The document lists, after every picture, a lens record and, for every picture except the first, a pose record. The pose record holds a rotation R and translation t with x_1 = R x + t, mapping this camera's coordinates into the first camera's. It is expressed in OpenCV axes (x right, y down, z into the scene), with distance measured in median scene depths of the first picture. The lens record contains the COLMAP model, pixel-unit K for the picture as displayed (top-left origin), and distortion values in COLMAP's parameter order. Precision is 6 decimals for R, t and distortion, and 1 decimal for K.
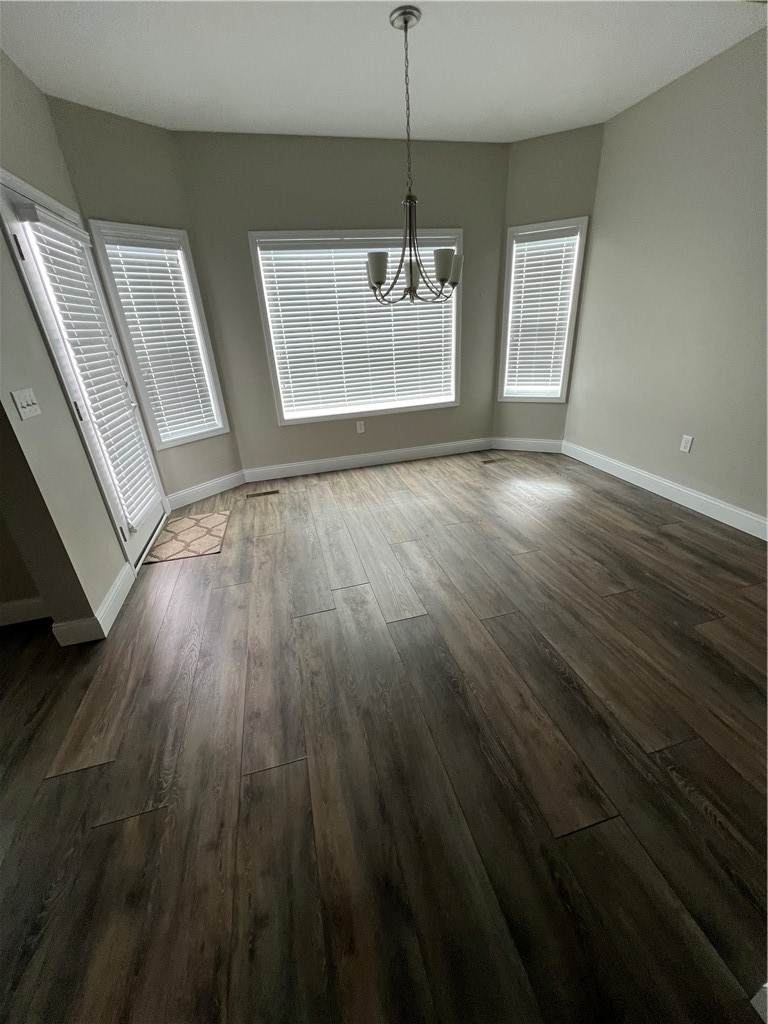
lens RADIAL K [[410.2, 0, 384.0], [0, 410.2, 512.0], [0, 0, 1]] dist [-0.000172, 0.000003]
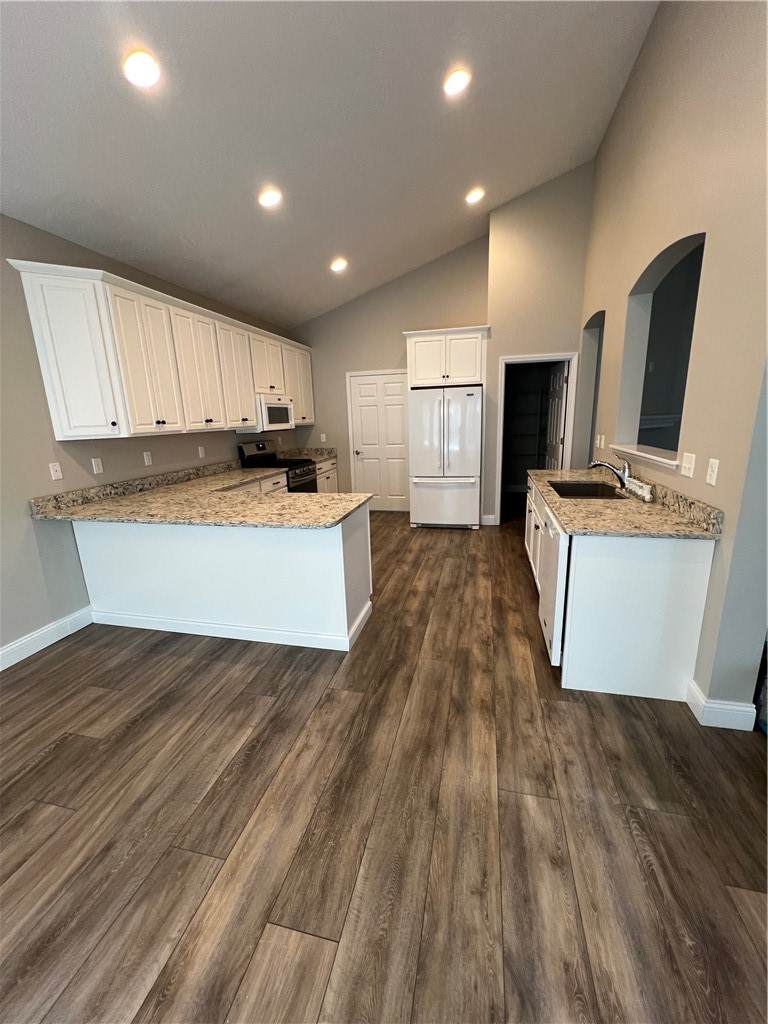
lens RADIAL K [[410.2, 0, 384.0], [0, 410.2, 512.0], [0, 0, 1]] dist [-0.000172, 0.000003]
pose [[-0.877689, -0.030688, 0.478248, -0.454466], [0.269812, 0.793112, 0.546054, -0.741130], [-0.396061, 0.608303, -0.687825, 1.524672]]
